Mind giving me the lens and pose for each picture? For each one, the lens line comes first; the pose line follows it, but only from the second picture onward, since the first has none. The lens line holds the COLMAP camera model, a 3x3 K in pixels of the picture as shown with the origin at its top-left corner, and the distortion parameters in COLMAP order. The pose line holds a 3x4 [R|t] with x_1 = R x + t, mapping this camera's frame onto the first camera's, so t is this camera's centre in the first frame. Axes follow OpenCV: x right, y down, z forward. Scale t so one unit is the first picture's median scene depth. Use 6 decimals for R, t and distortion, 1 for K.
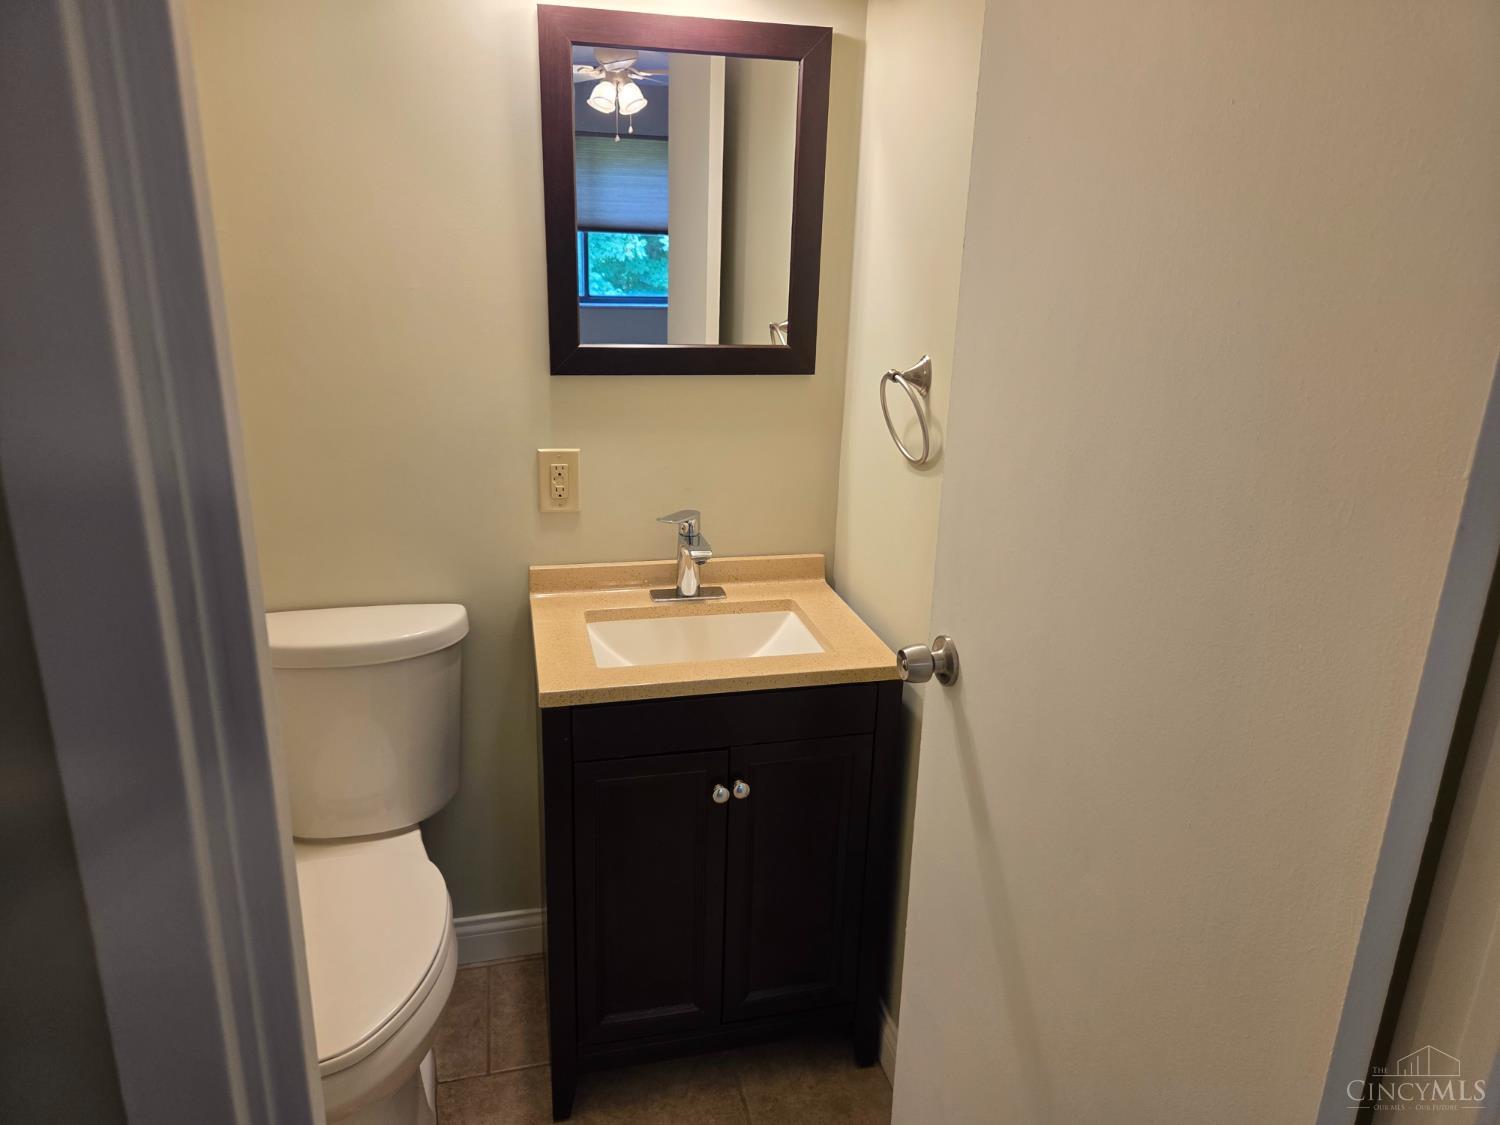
lens RADIAL K [[1002.1, 0, 745.9], [0, 1002.1, 557.0], [0, 0, 1]] dist [0.034752, -0.000447]
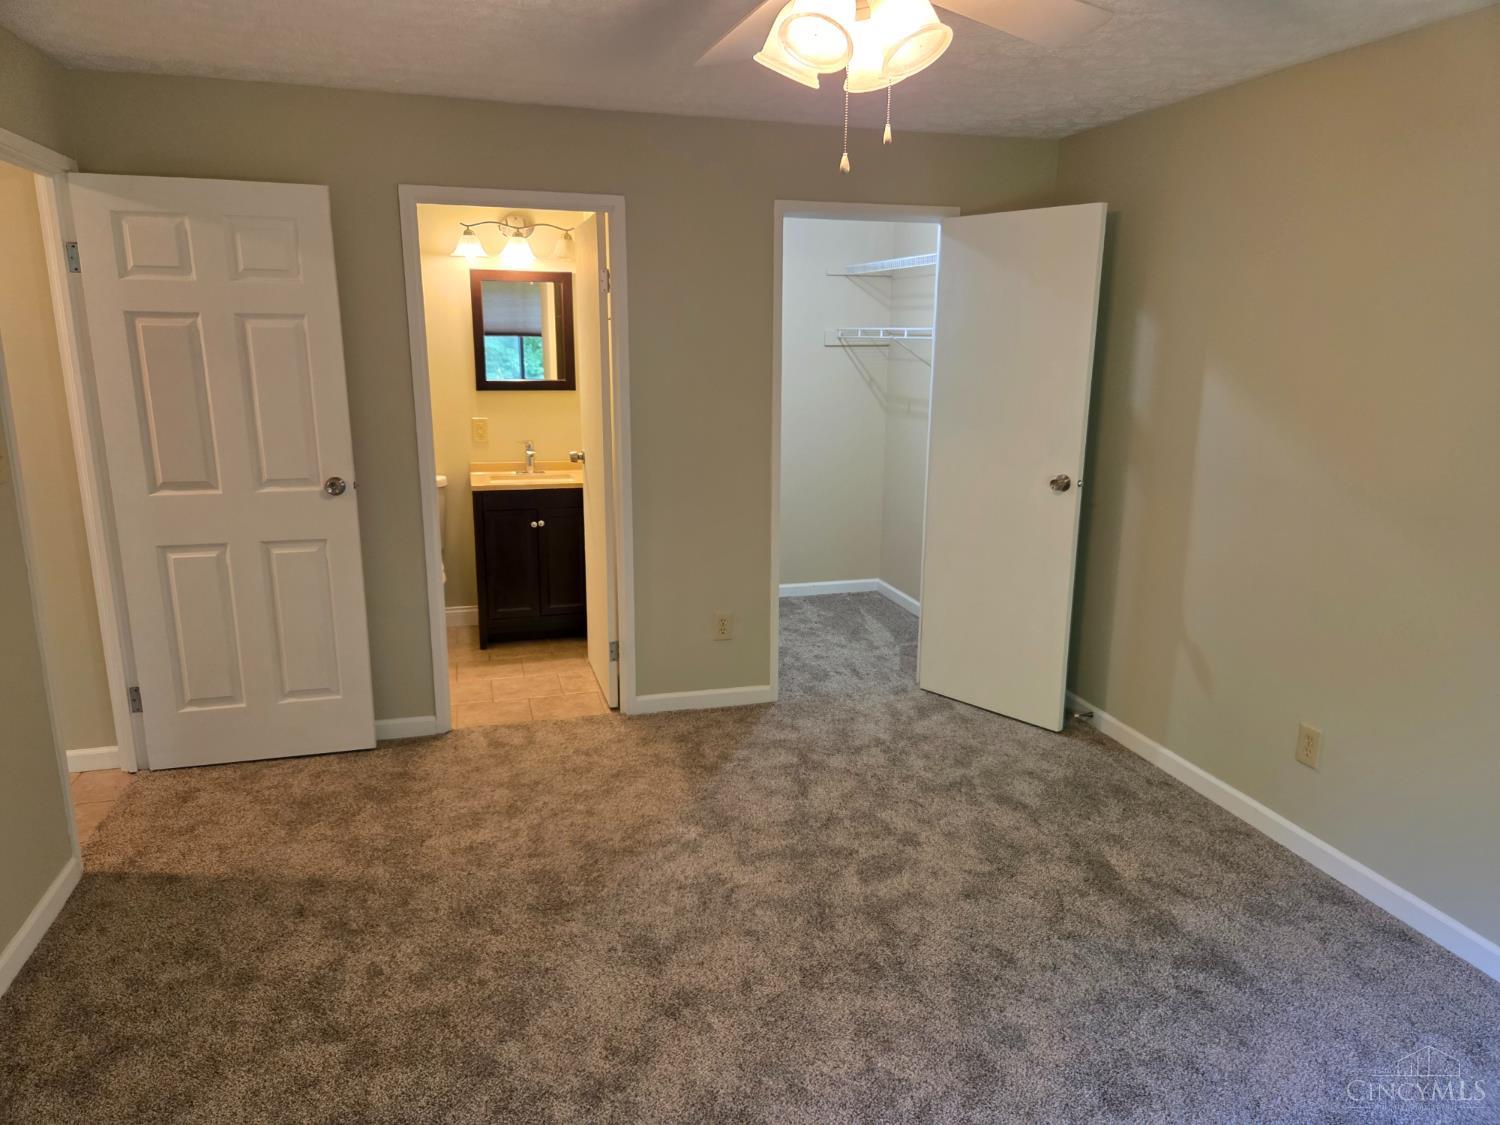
lens RADIAL K [[1009.4, 0, 739.5], [0, 1009.4, 558.8], [0, 0, 1]] dist [0.077037, -0.063098]
pose [[0.999279, -0.028717, 0.024822, 0.433966], [0.030848, 0.995442, -0.090244, 0.537864], [-0.022117, 0.090944, 0.995610, -1.713367]]
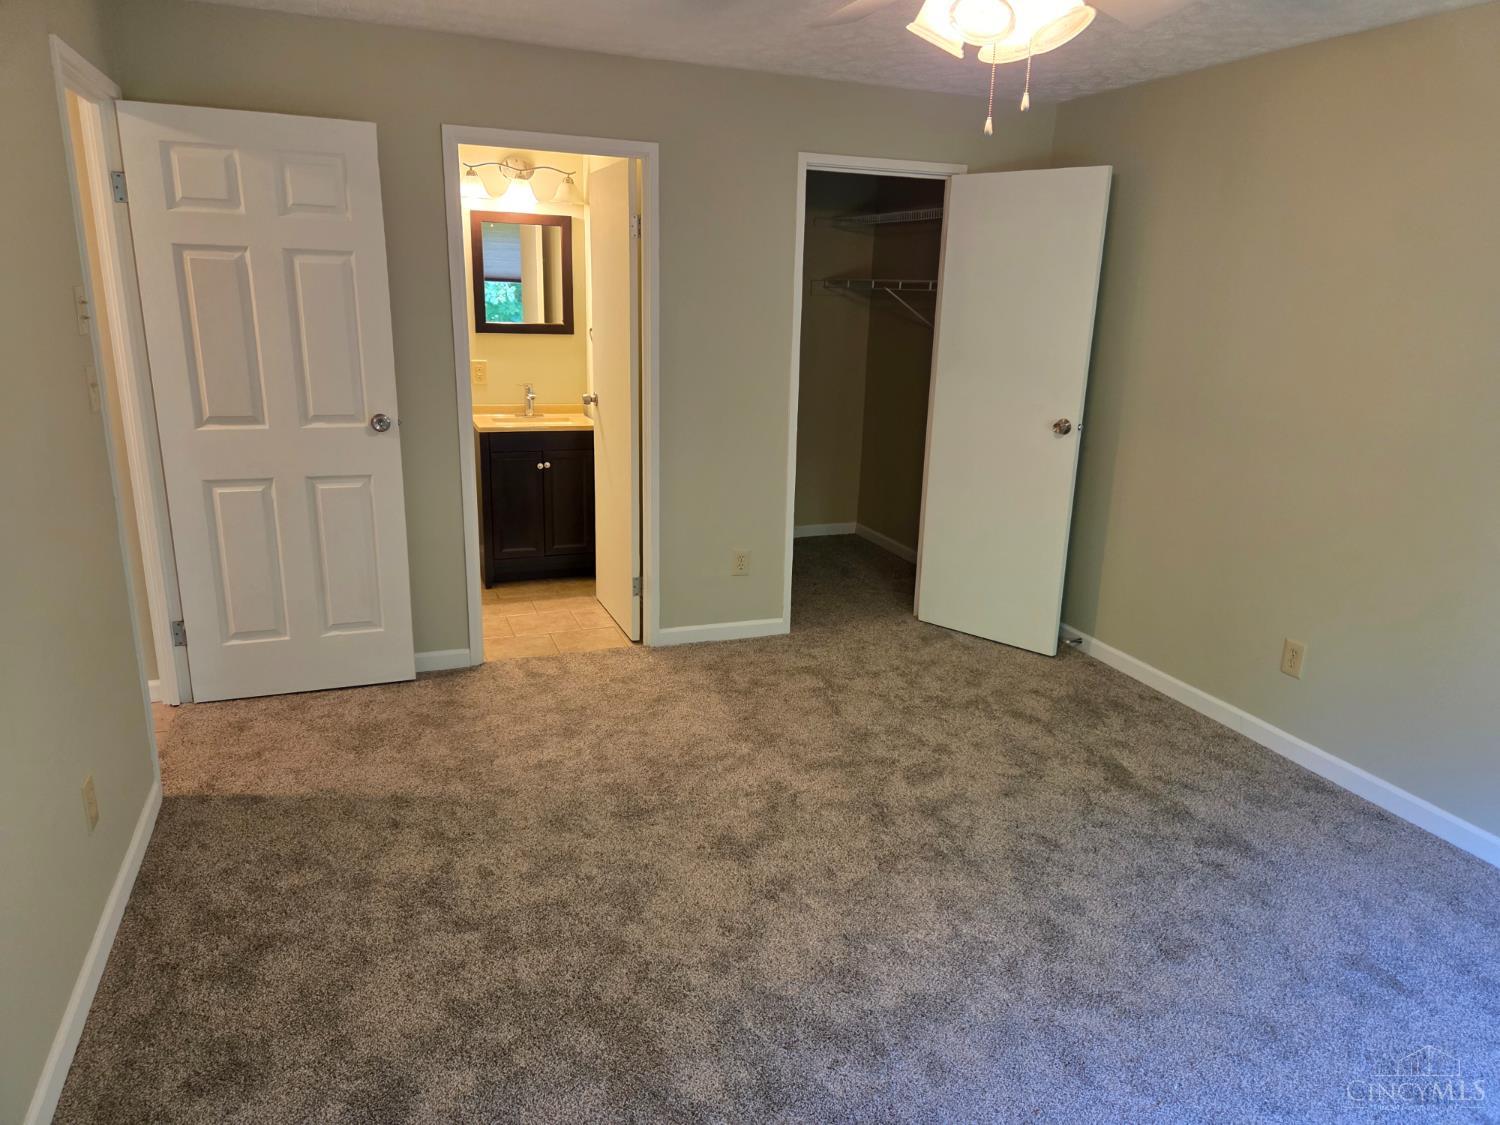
lens RADIAL K [[1007.9, 0, 752.3], [0, 1007.9, 549.5], [0, 0, 1]] dist [0.088957, -0.076607]
pose [[0.992164, -0.032546, 0.120629, 0.200390], [0.038880, 0.997965, -0.050532, 0.572303], [-0.118739, 0.054826, 0.991411, -1.803532]]
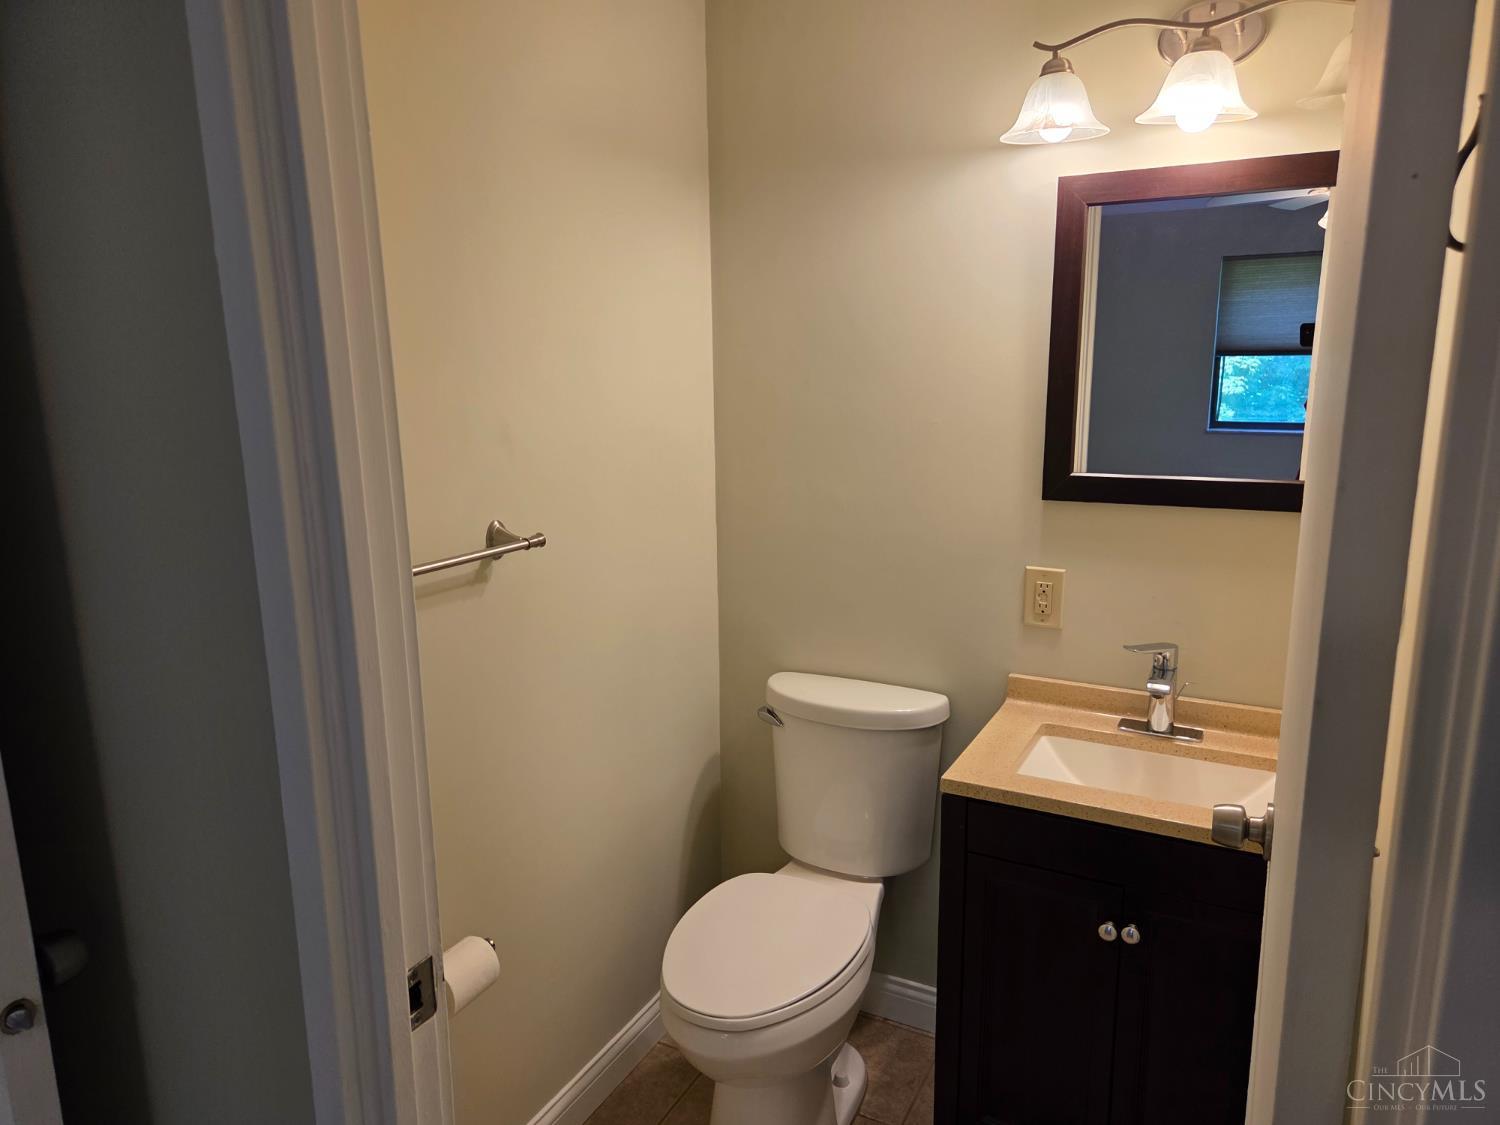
lens RADIAL K [[1013.3, 0, 754.4], [0, 1013.3, 571.5], [0, 0, 1]] dist [0.073983, -0.064277]
pose [[0.752430, 0.104931, -0.650261, 0.281201], [-0.168760, 0.984987, -0.036331, -0.011918], [0.636686, 0.137075, 0.758842, -0.020330]]
